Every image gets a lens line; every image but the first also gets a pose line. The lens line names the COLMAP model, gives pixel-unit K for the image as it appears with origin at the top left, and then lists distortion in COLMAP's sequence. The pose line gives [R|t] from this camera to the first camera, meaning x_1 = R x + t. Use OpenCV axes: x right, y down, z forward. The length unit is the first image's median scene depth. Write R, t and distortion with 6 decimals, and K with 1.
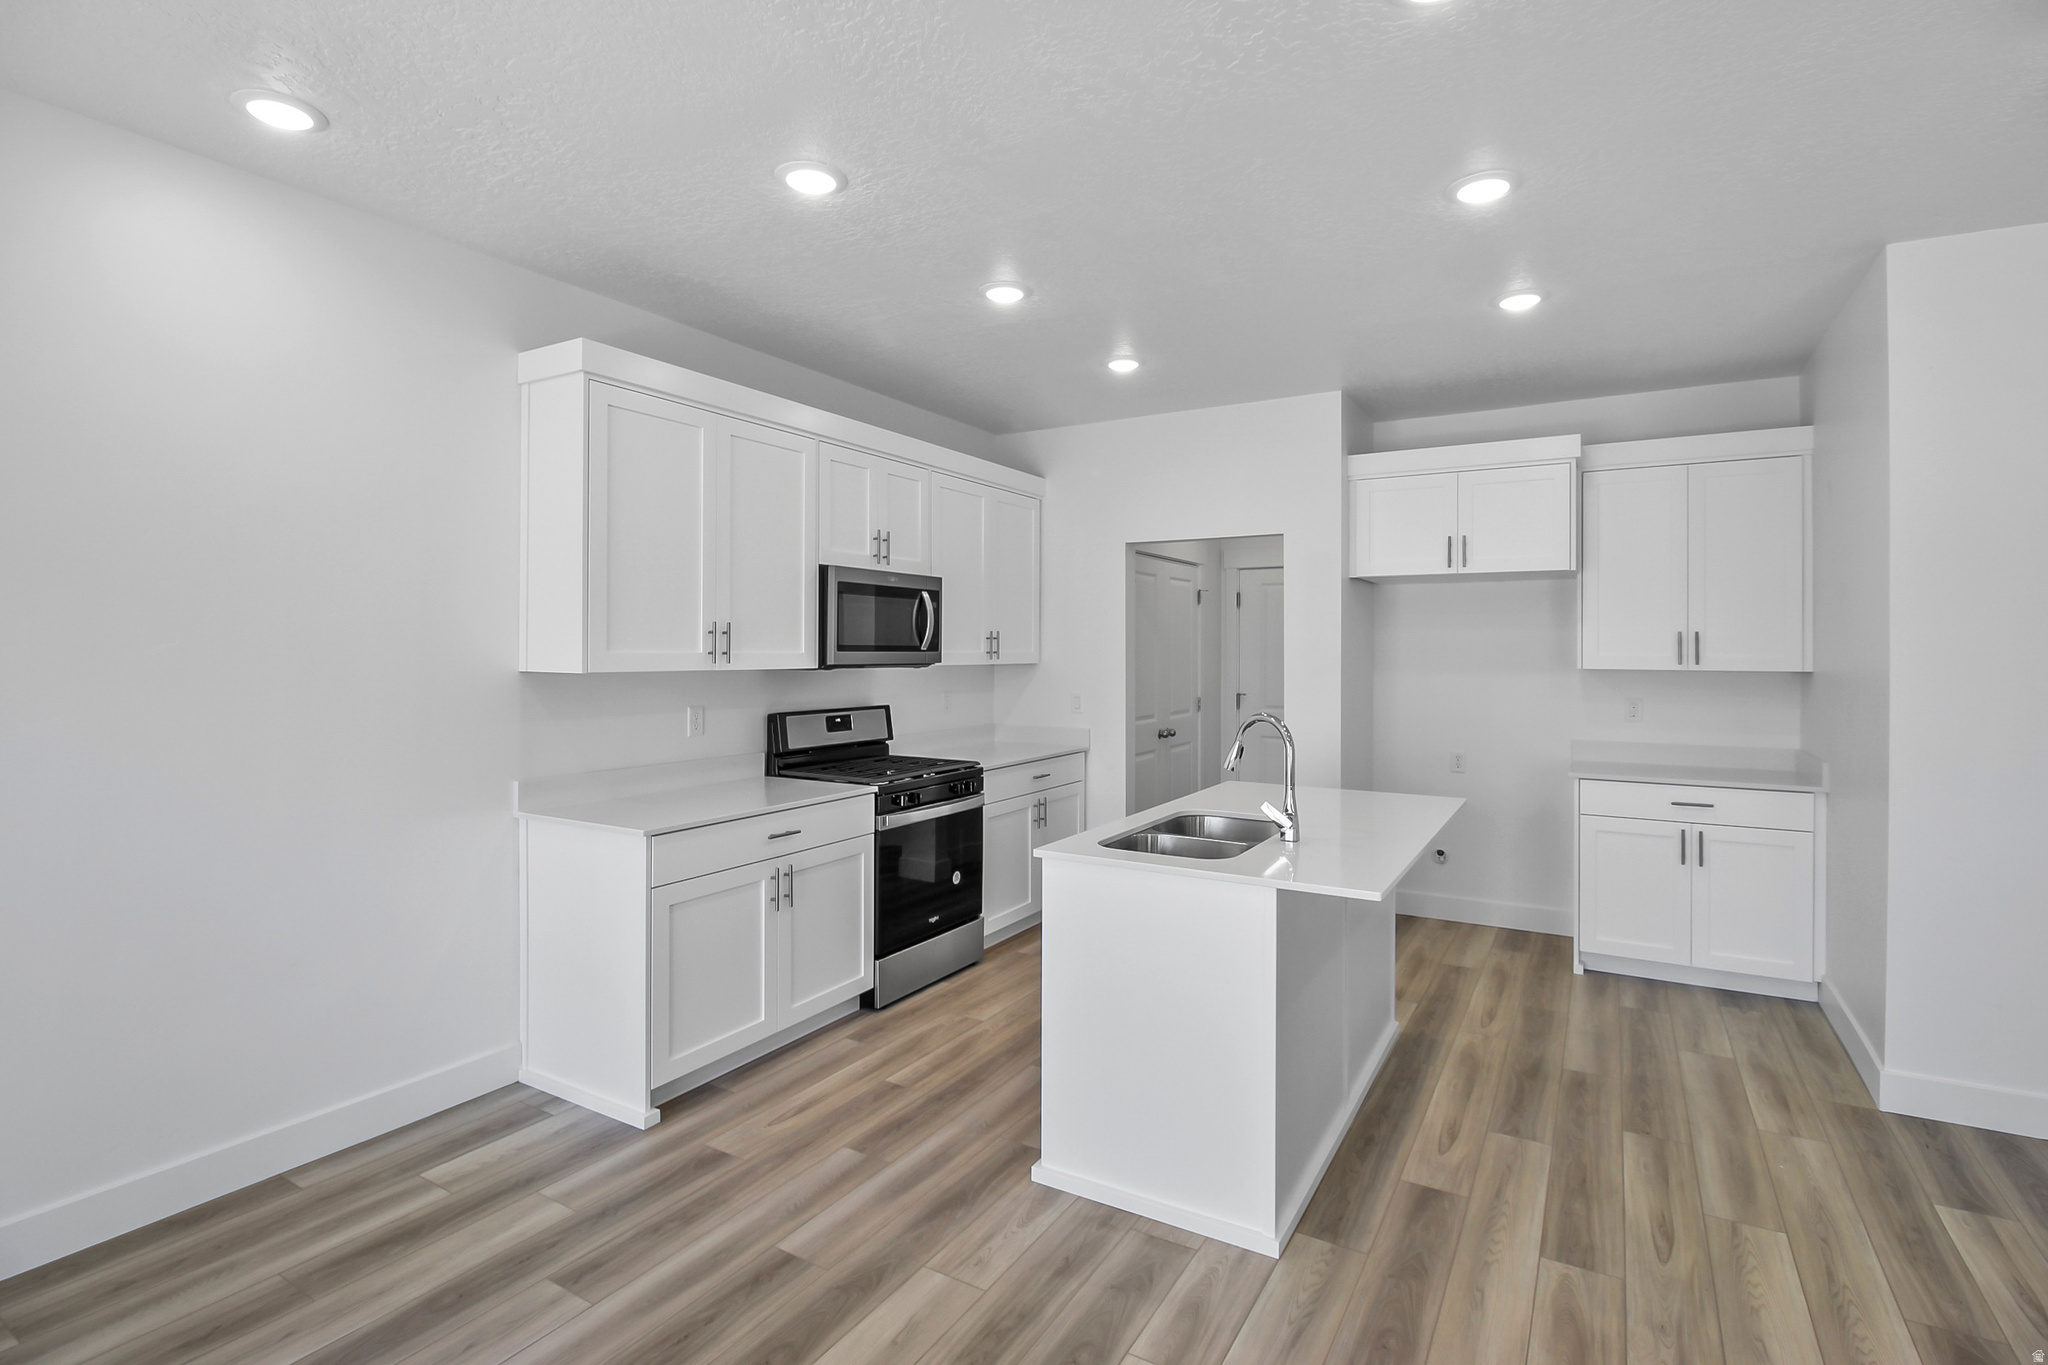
lens RADIAL K [[979.6, 0, 1031.6], [0, 979.6, 647.1], [0, 0, 1]] dist [0.000890, -0.014225]
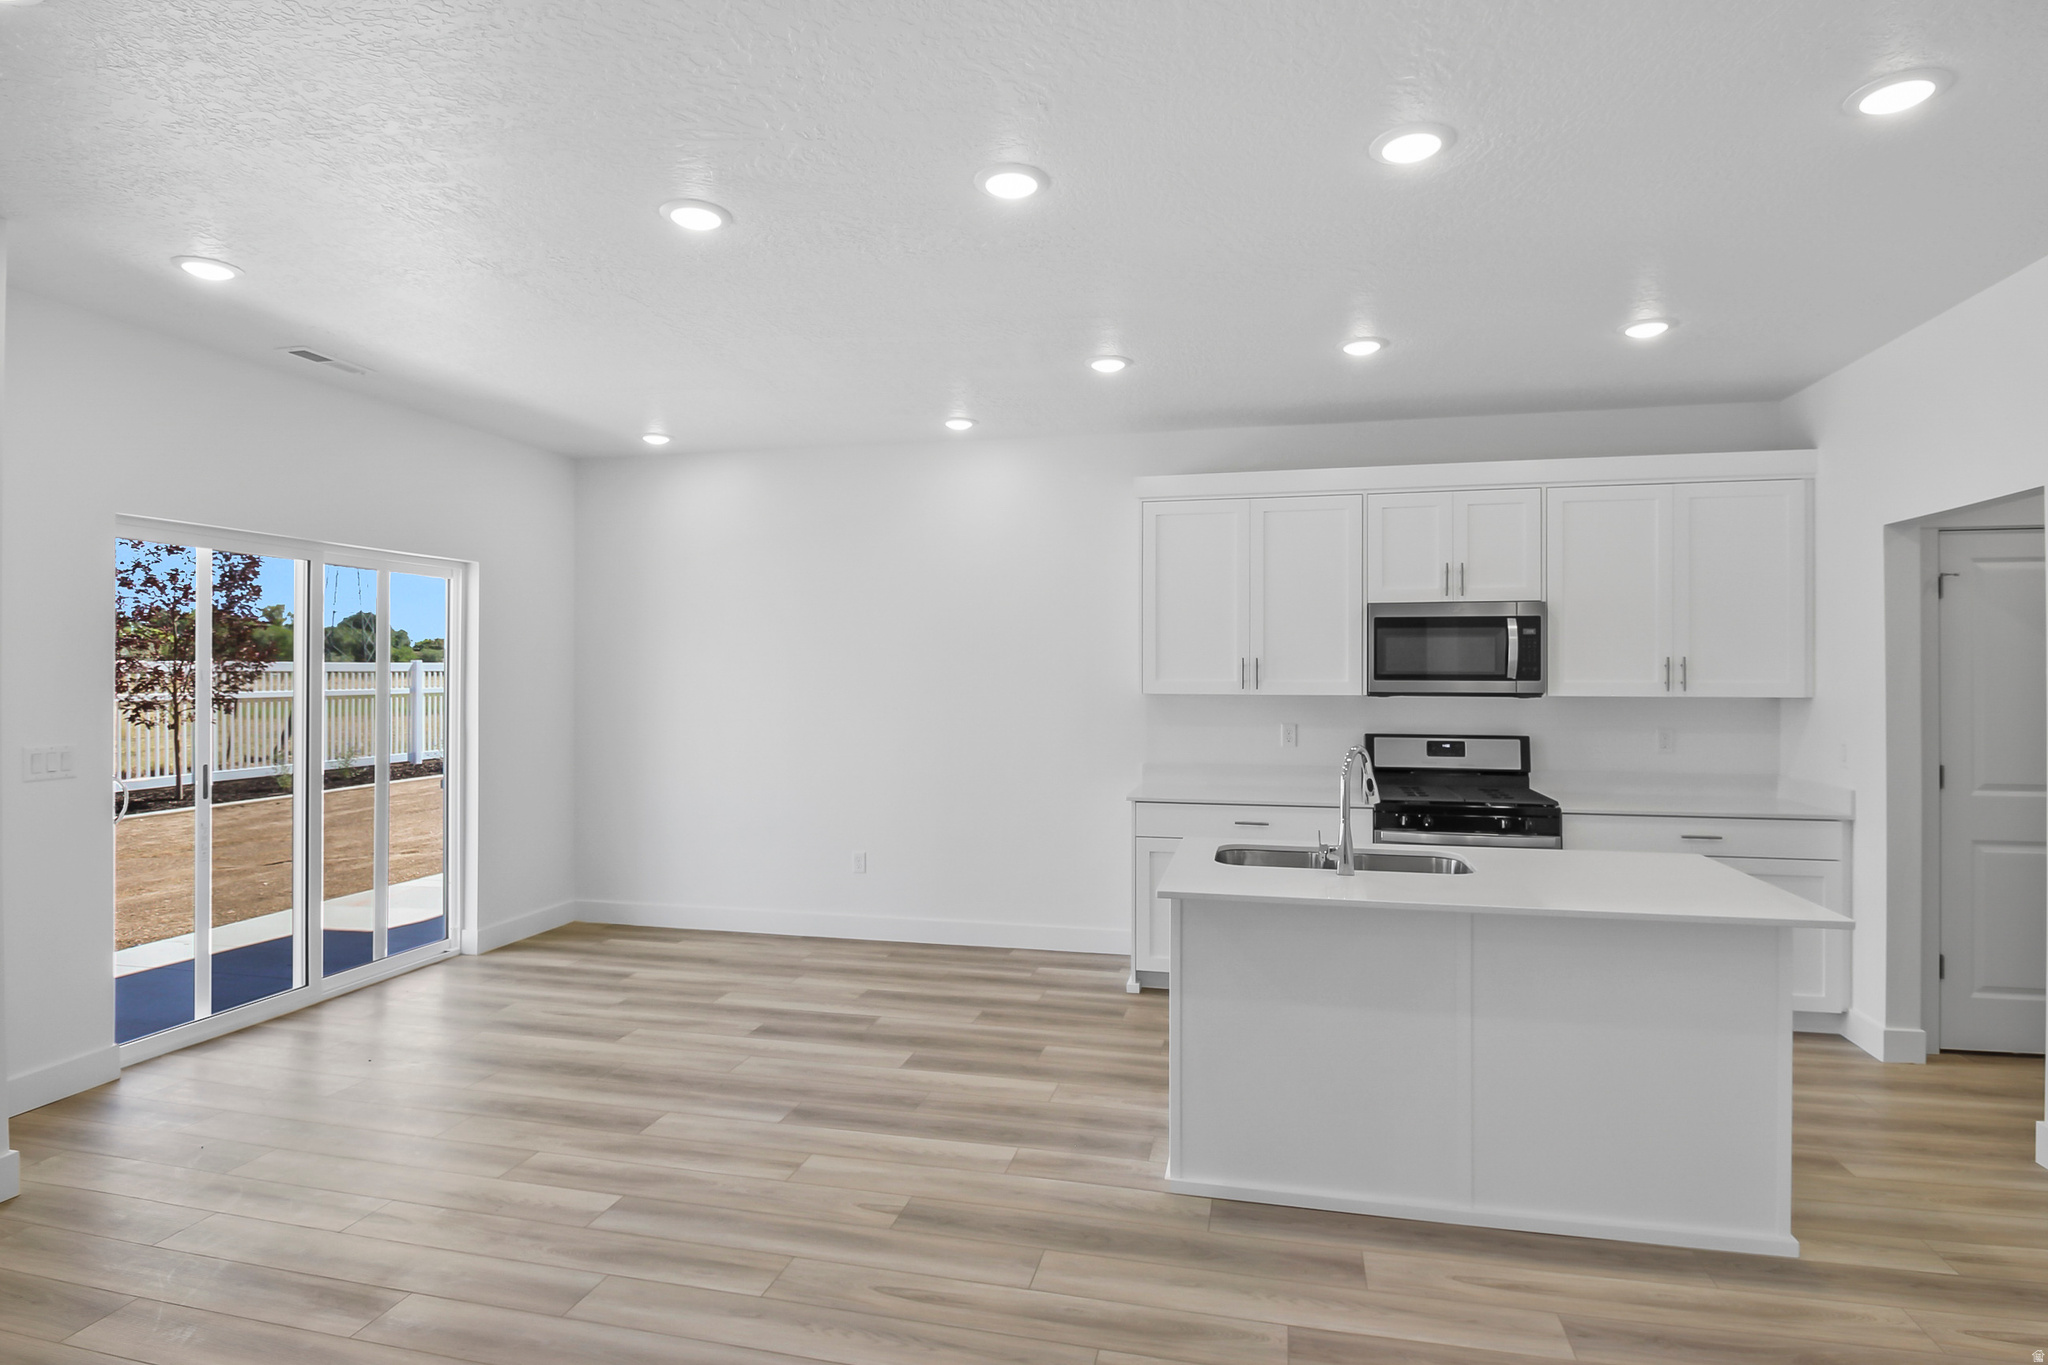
lens RADIAL K [[1051.9, 0, 1026.0], [0, 1051.9, 660.6], [0, 0, 1]] dist [0.002705, -0.014330]
pose [[0.287906, -0.017900, -0.957491, 1.038590], [-0.000365, 0.999823, -0.018801, 0.006707], [0.957659, 0.005763, 0.287848, 0.341383]]
